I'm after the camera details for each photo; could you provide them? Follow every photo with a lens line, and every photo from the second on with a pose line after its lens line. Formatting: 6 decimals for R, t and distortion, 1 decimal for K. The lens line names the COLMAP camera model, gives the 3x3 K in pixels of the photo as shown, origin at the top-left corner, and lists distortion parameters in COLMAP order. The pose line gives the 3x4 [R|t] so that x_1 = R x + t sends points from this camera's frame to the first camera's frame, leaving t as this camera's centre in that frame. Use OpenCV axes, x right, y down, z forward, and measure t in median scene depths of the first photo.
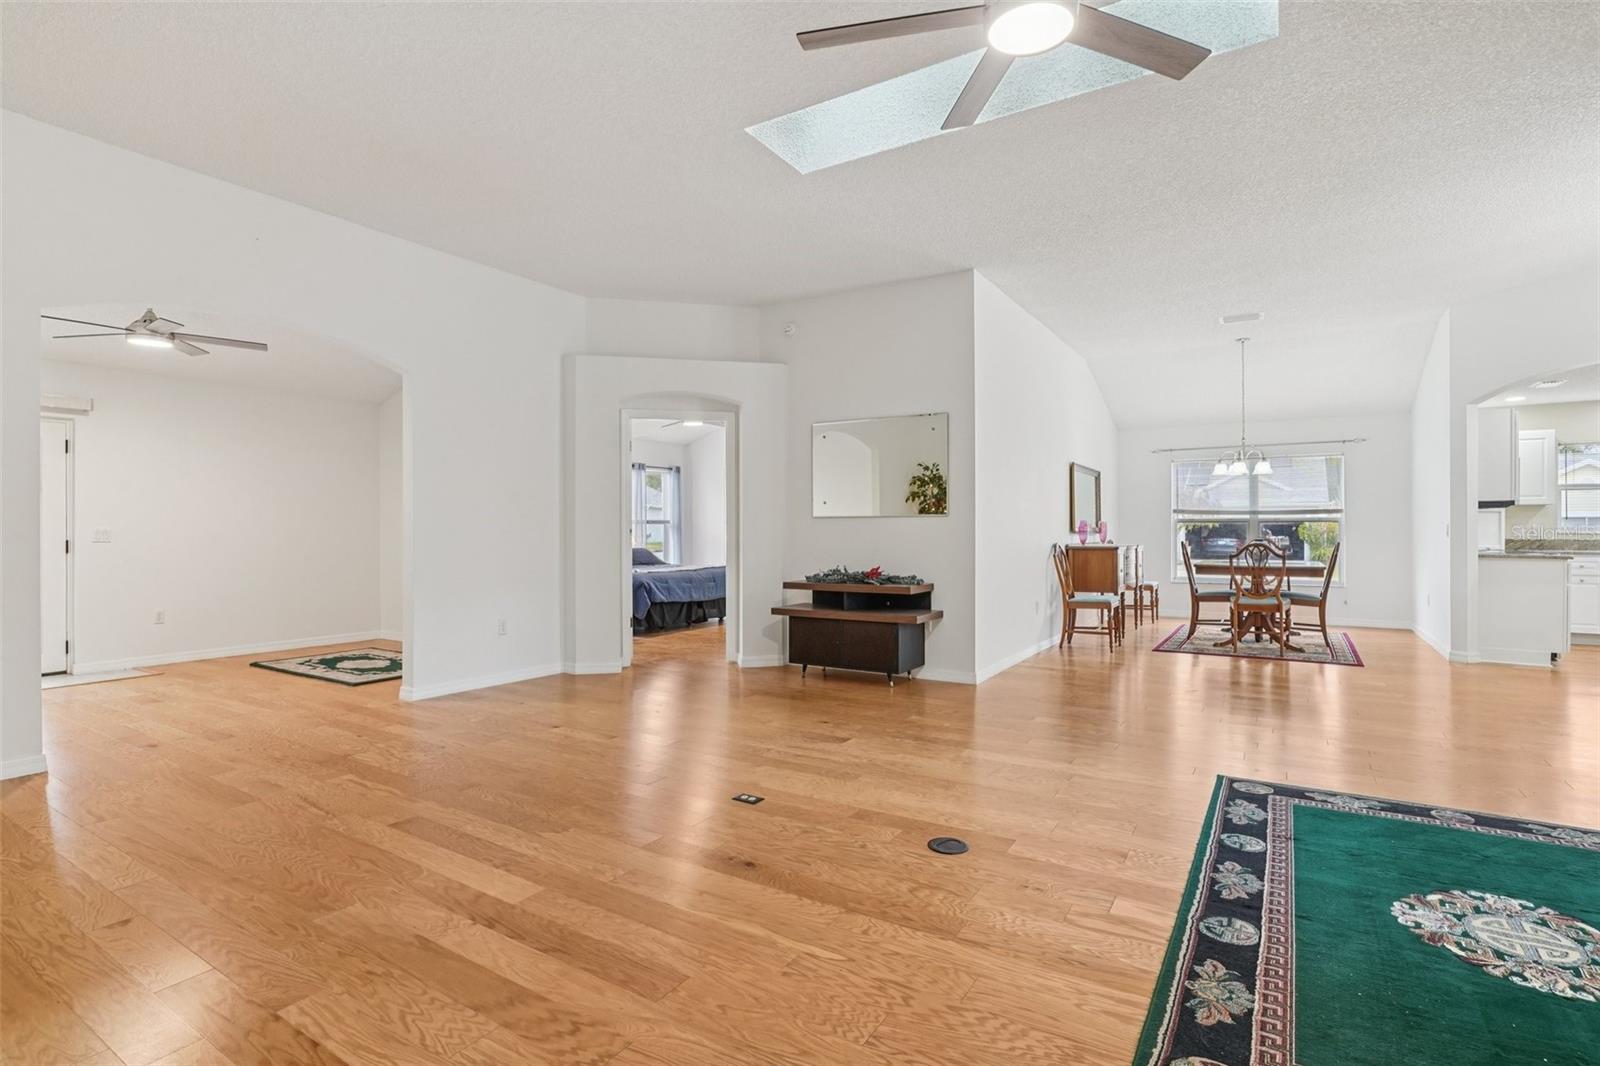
lens RADIAL K [[774.3, 0, 793.8], [0, 774.3, 526.8], [0, 0, 1]] dist [-0.031643, 0.008363]
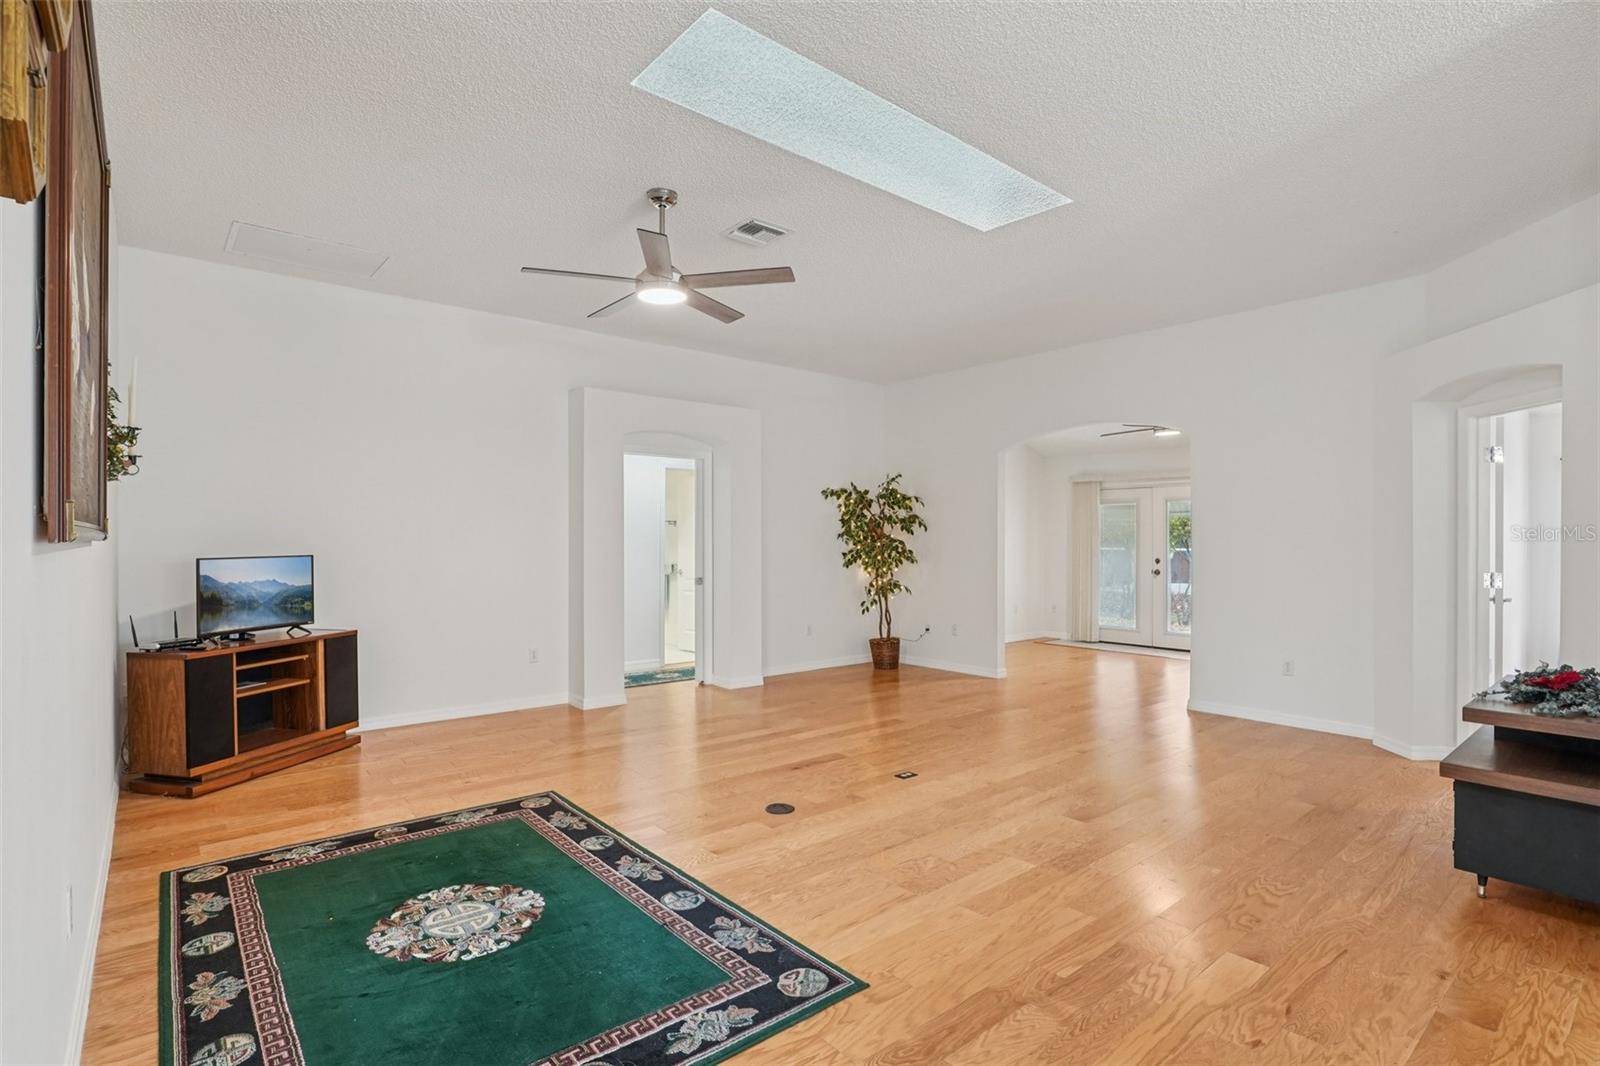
lens RADIAL K [[774.3, 0, 799.2], [0, 774.3, 534.5], [0, 0, 1]] dist [-0.031643, 0.008363]
pose [[-0.296511, -0.004141, -0.955020, 1.690479], [0.008286, 0.999942, -0.006909, -0.080751], [0.954993, -0.009962, -0.296459, 1.608619]]
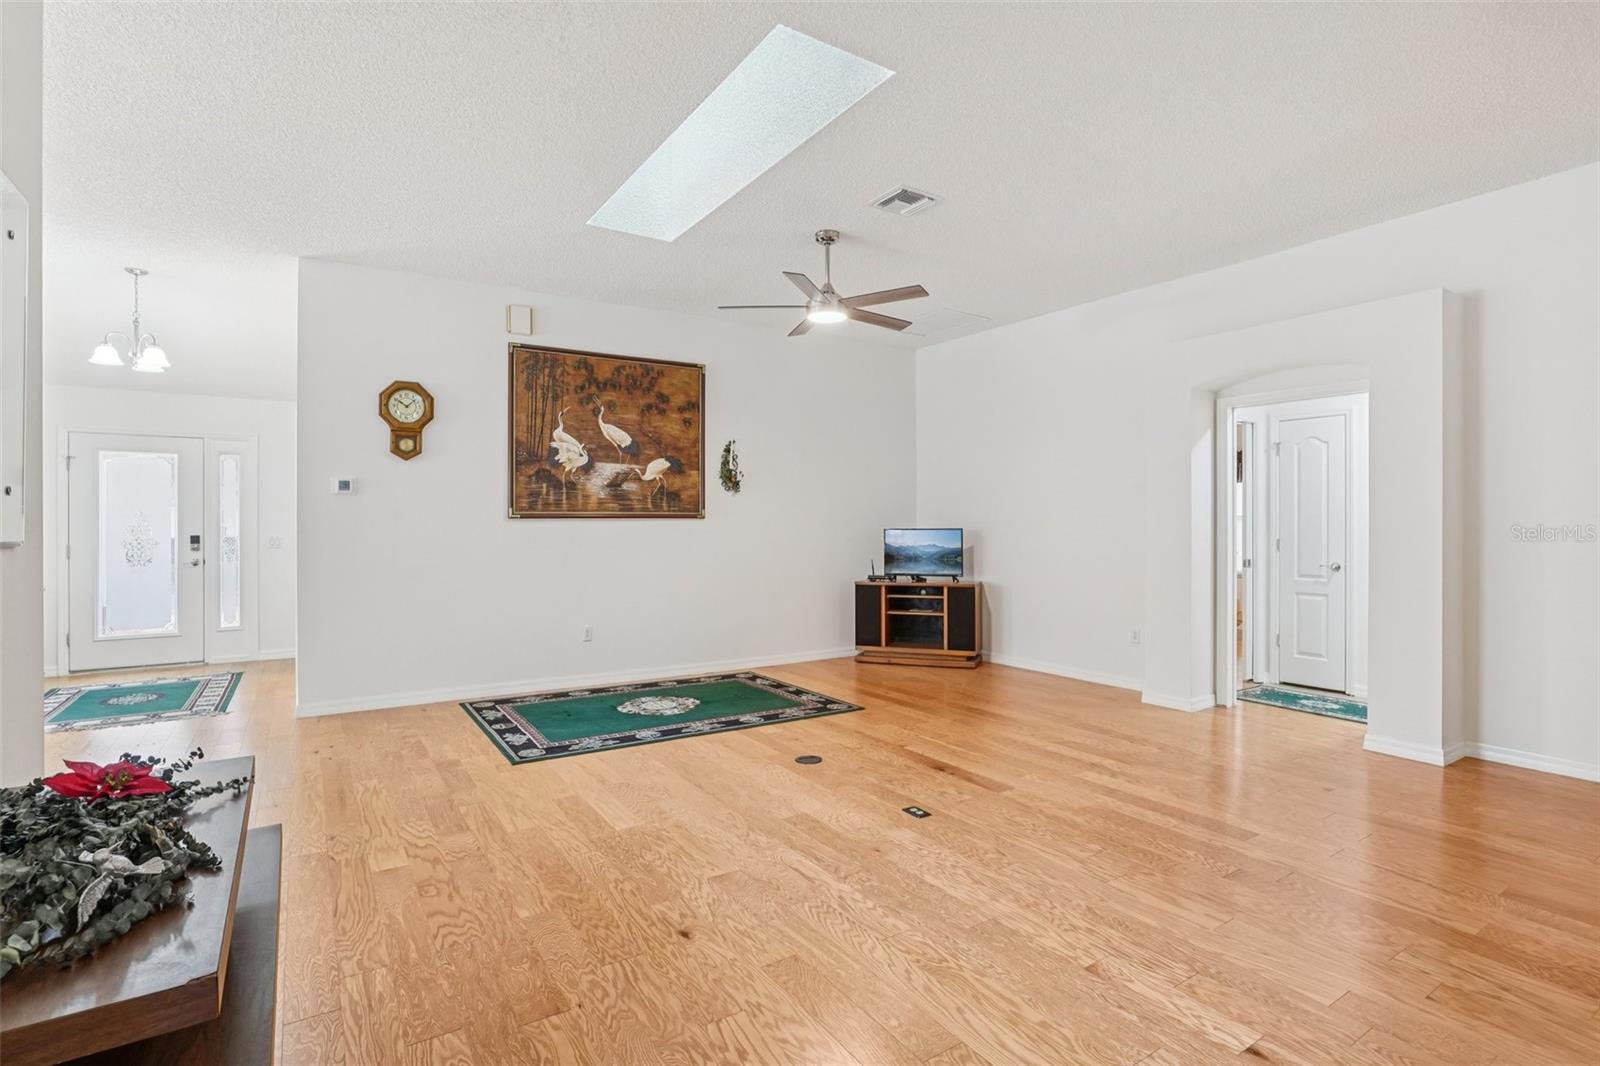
lens RADIAL K [[774.3, 0, 797.2], [0, 774.3, 534.7], [0, 0, 1]] dist [-0.031643, 0.008363]
pose [[-0.911257, 0.001307, 0.411836, -0.453366], [0.003680, 0.999981, 0.004971, -0.043584], [-0.411821, 0.006045, -0.911245, 2.659014]]
